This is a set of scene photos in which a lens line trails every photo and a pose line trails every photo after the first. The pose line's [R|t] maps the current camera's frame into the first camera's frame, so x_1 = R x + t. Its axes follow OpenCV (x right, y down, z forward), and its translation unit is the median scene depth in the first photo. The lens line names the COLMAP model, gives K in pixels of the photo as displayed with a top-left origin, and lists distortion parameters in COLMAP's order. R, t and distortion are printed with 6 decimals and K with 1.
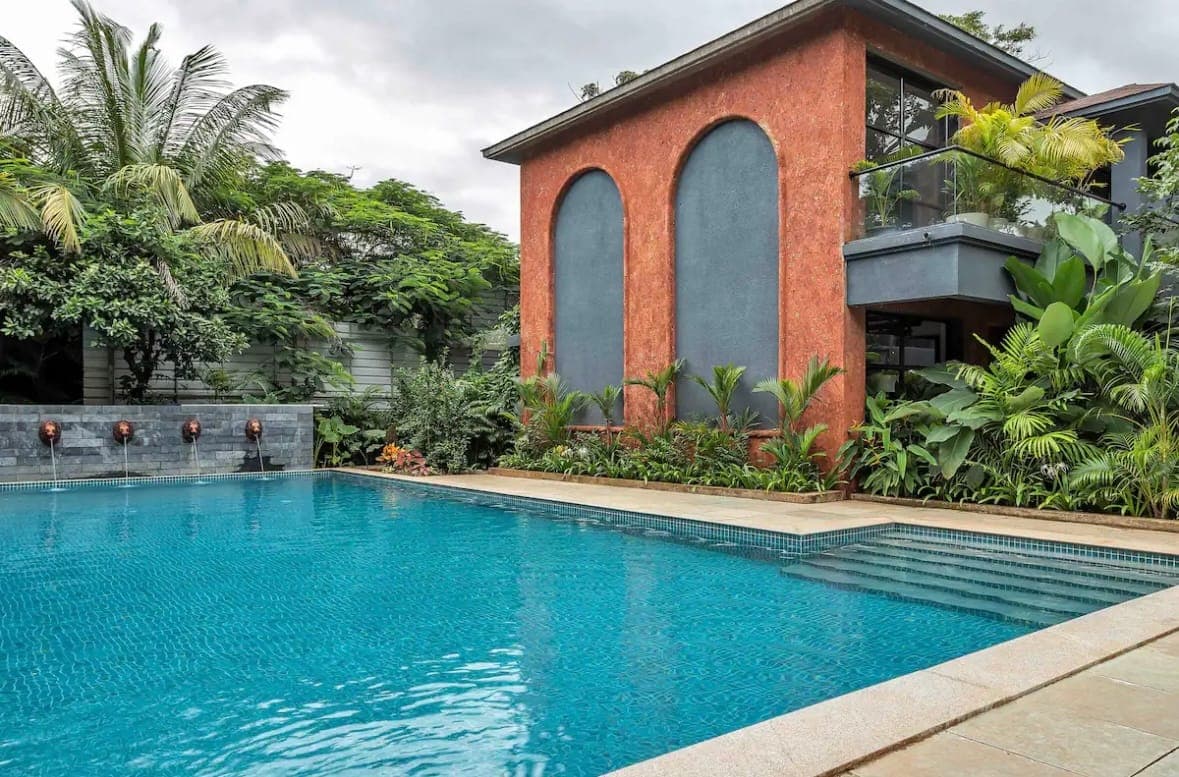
lens RADIAL K [[850.3, 0, 590.1], [0, 850.3, 387.3], [0, 0, 1]] dist [-0.003036, 0.006732]
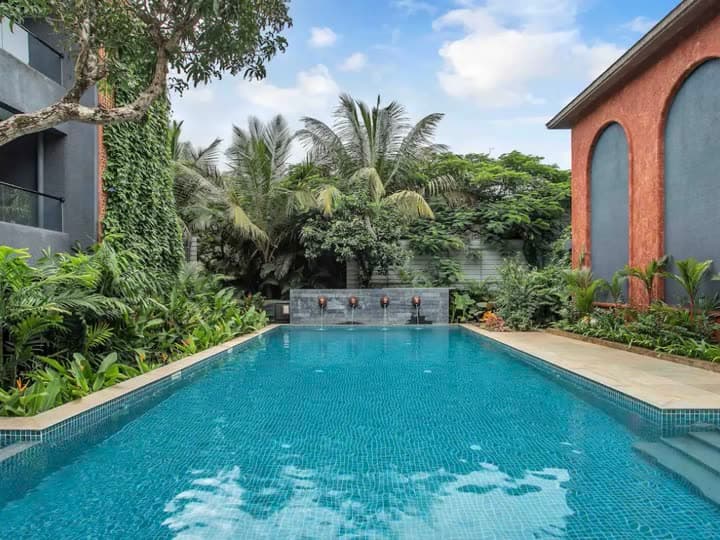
lens RADIAL K [[481.6, 0, 360.0], [0, 481.6, 277.3], [0, 0, 1]] dist [0.008271, 0.008846]
pose [[0.787152, -0.015831, -0.616555, 0.162117], [0.022467, 0.999743, 0.003013, -0.009390], [0.616349, -0.016224, 0.787306, 0.096925]]
